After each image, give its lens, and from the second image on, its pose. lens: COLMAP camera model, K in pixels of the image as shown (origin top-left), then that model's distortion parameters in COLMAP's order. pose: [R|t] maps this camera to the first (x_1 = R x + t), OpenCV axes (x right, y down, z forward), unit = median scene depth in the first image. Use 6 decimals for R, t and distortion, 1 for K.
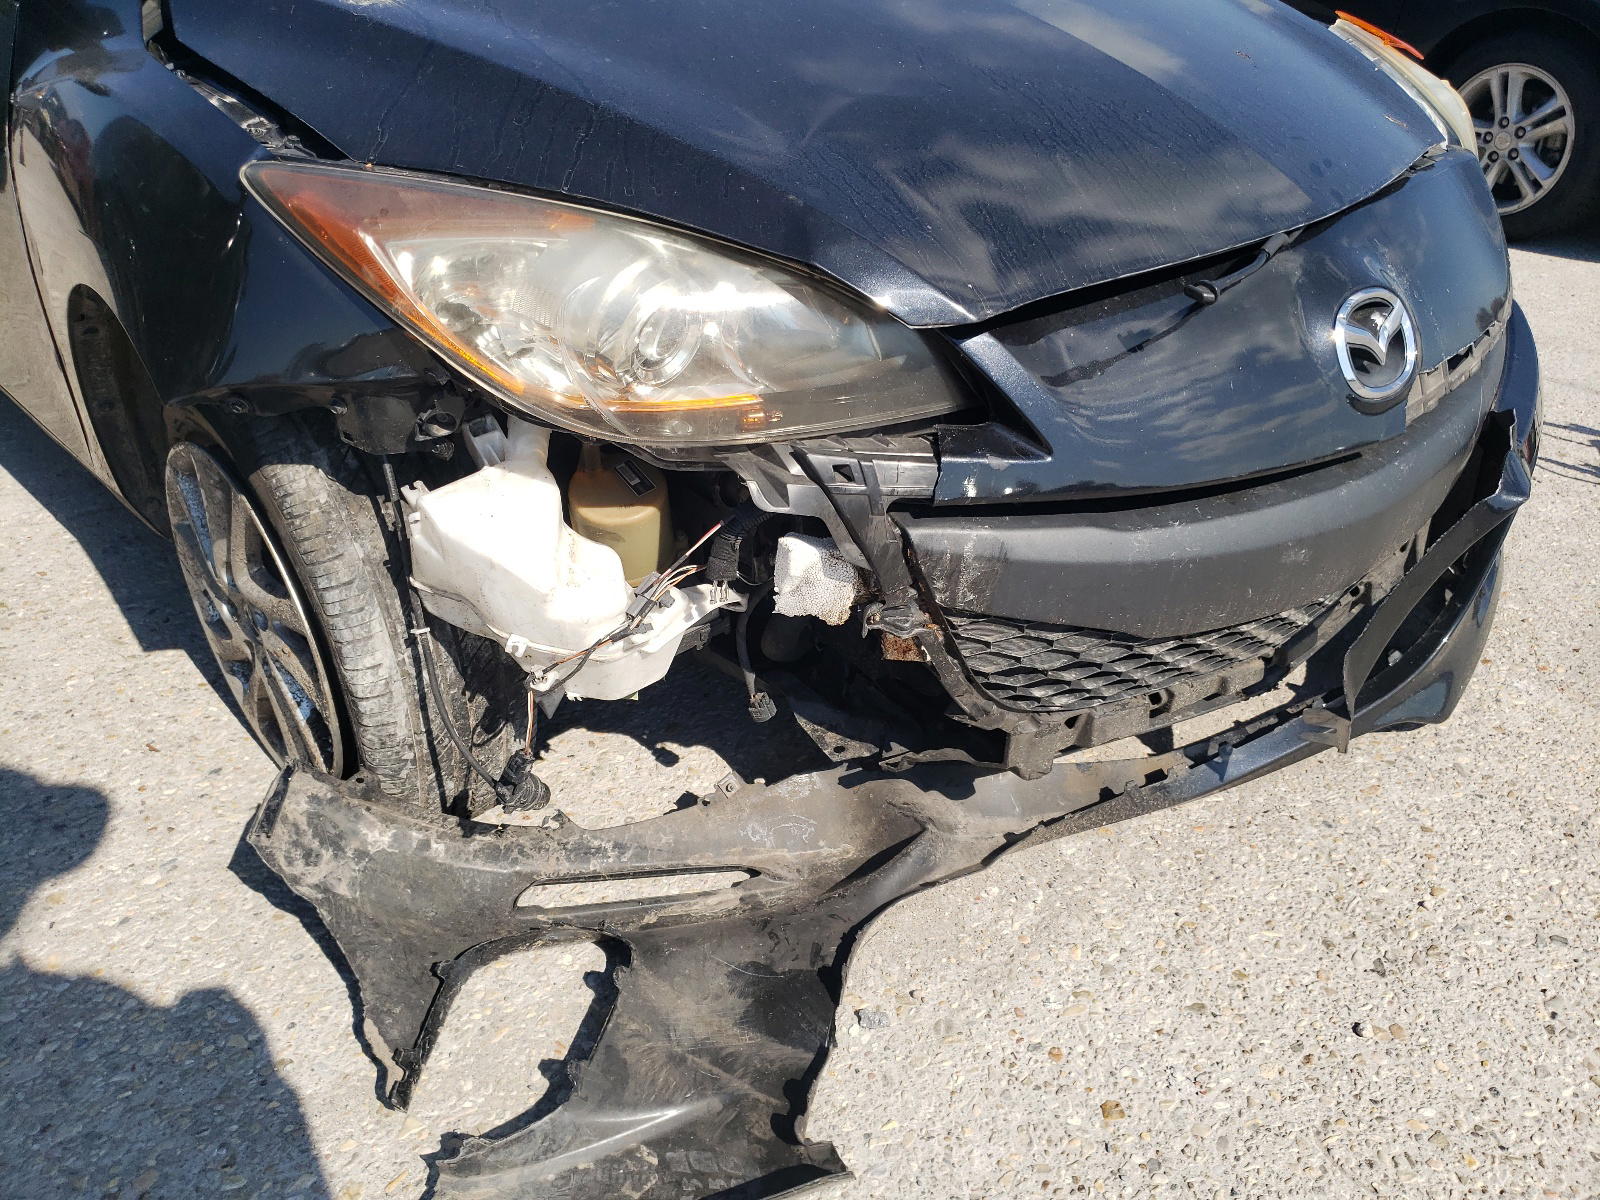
lens RADIAL K [[1233.9, 0, 795.7], [0, 1233.9, 594.3], [0, 0, 1]] dist [0.023833, 0.001044]
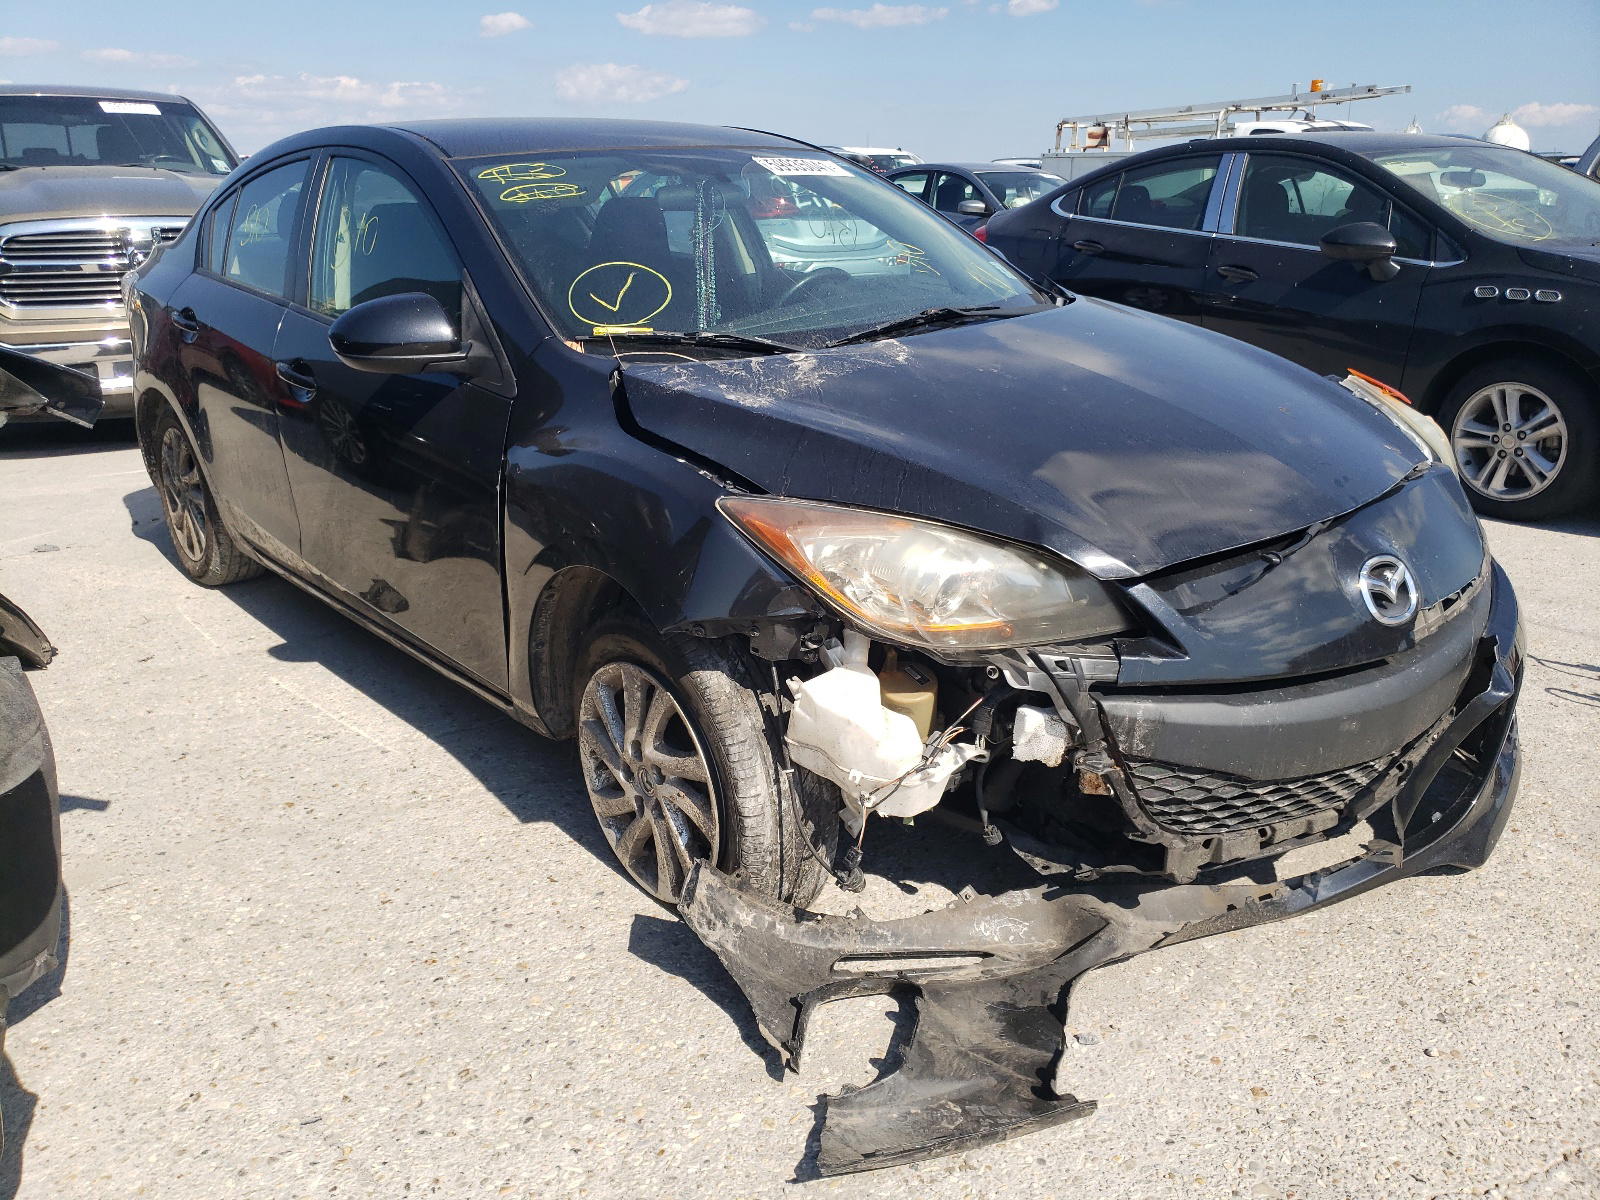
lens RADIAL K [[1233.9, 0, 795.7], [0, 1233.9, 594.3], [0, 0, 1]] dist [0.023833, 0.001044]
pose [[0.998518, -0.014212, -0.052532, -0.195518], [0.002146, 0.974828, -0.222950, 0.151603], [0.054378, 0.222506, 0.973414, -0.561973]]
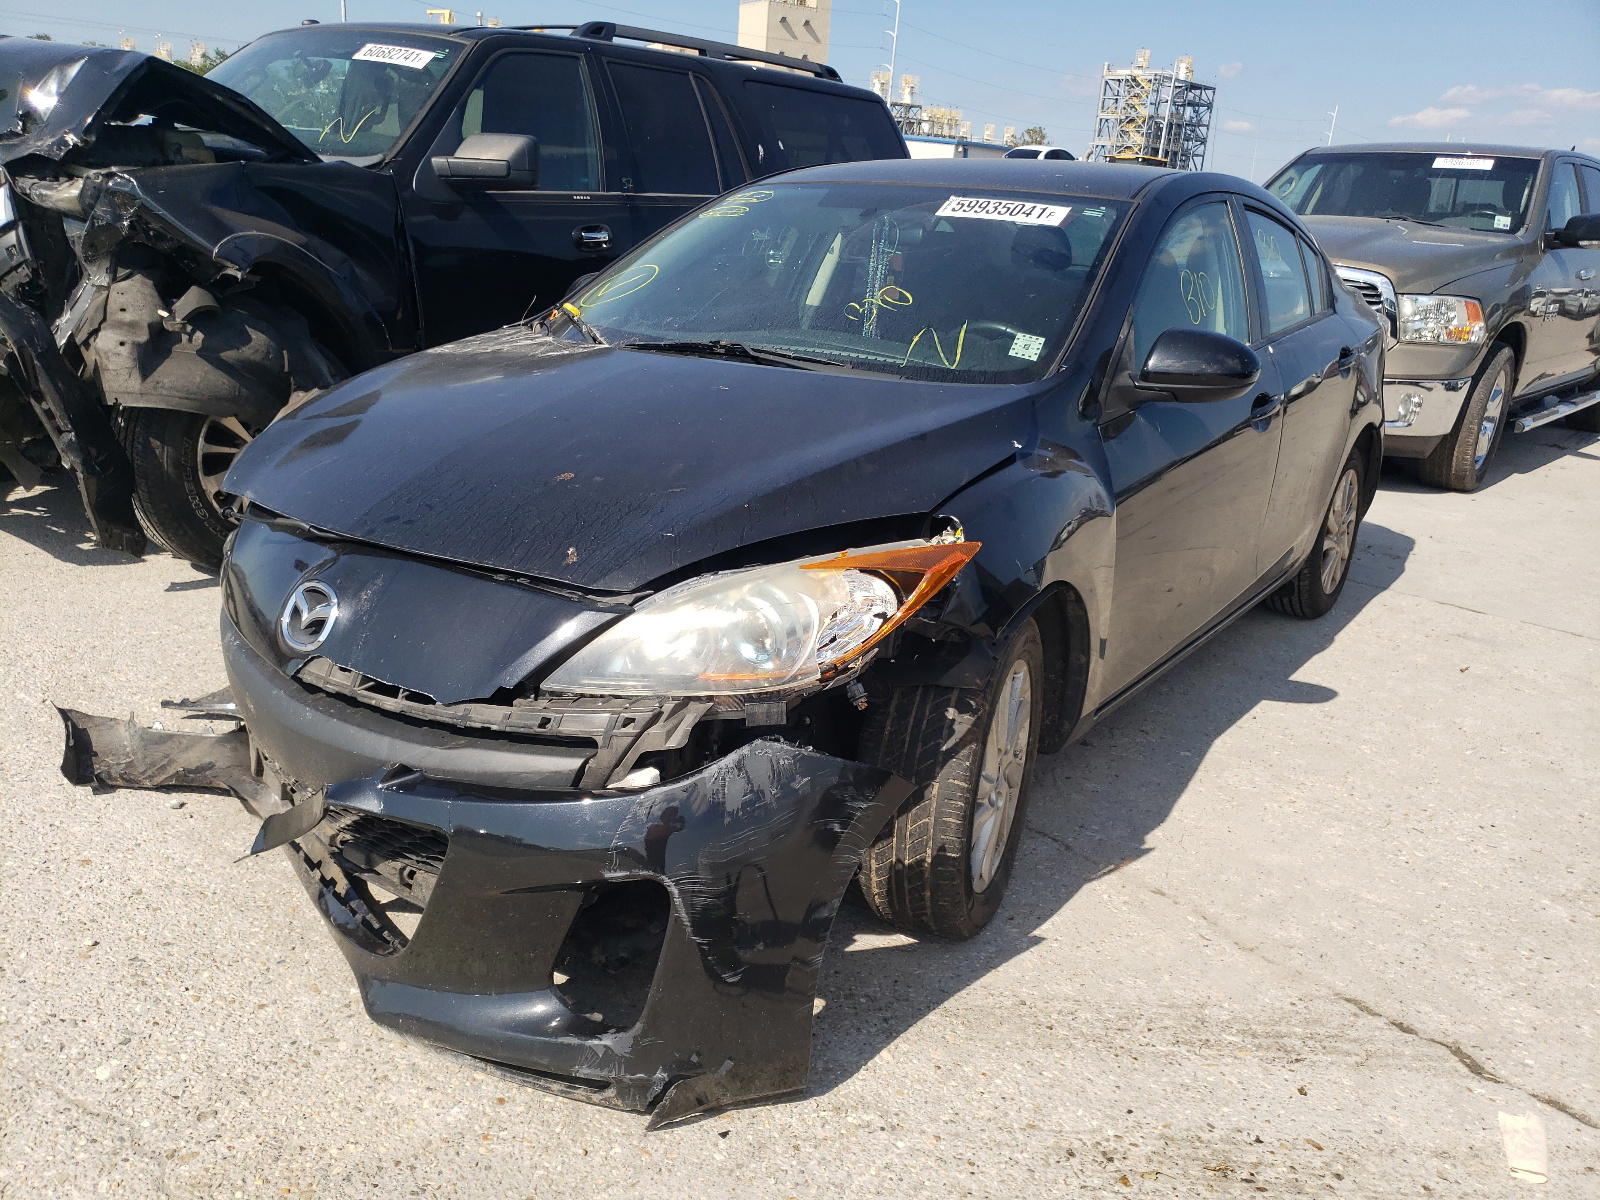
lens RADIAL K [[1233.9, 0, 795.7], [0, 1233.9, 594.3], [0, 0, 1]] dist [0.023833, 0.001044]
pose [[0.196994, 0.297599, -0.934146, 2.071133], [-0.556931, 0.818122, 0.143190, -0.801459], [0.806859, 0.492048, 0.326907, 0.996259]]
